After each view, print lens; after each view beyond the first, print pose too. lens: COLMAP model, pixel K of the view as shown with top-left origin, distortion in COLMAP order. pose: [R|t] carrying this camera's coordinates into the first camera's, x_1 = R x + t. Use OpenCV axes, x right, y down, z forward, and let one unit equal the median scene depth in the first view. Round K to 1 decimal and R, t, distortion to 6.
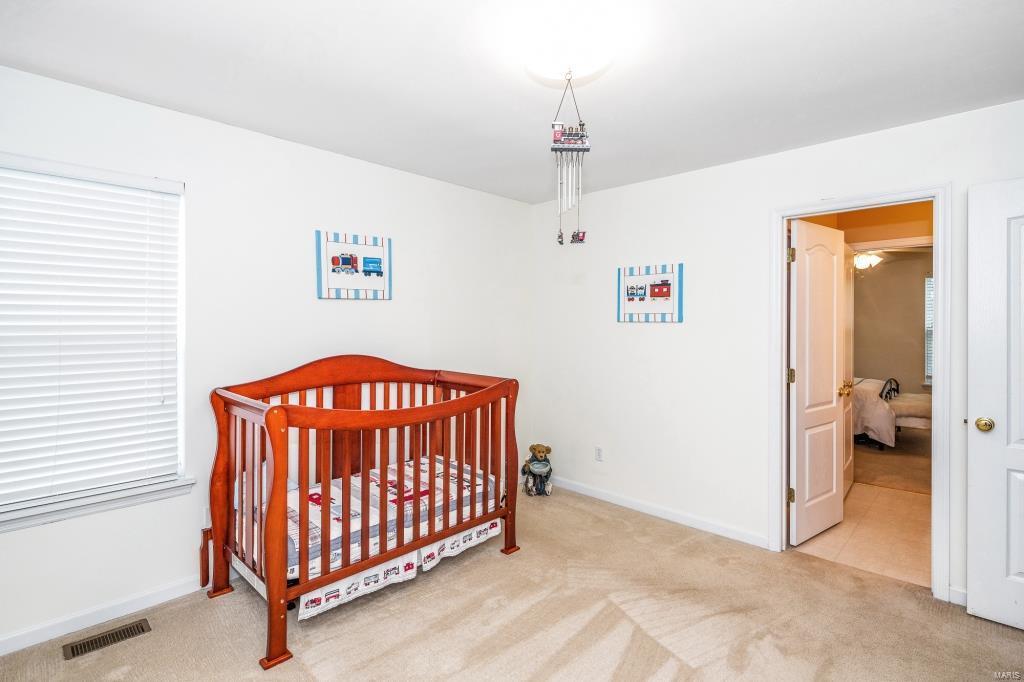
lens RADIAL K [[499.7, 0, 510.8], [0, 499.7, 325.8], [0, 0, 1]] dist [-0.005944, -0.000466]
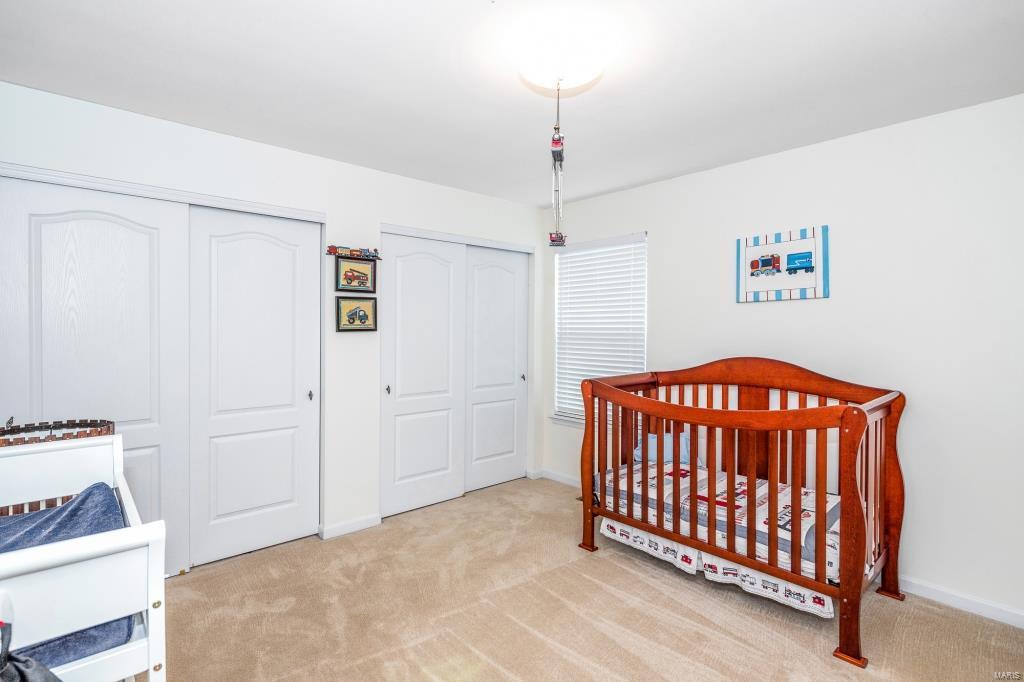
lens RADIAL K [[499.7, 0, 512.8], [0, 499.7, 332.8], [0, 0, 1]] dist [-0.005944, -0.000466]
pose [[-0.078129, 0.006388, -0.996923, 0.721694], [-0.008120, 0.999942, 0.007043, 0.006326], [0.996910, 0.008646, -0.078073, 0.605300]]
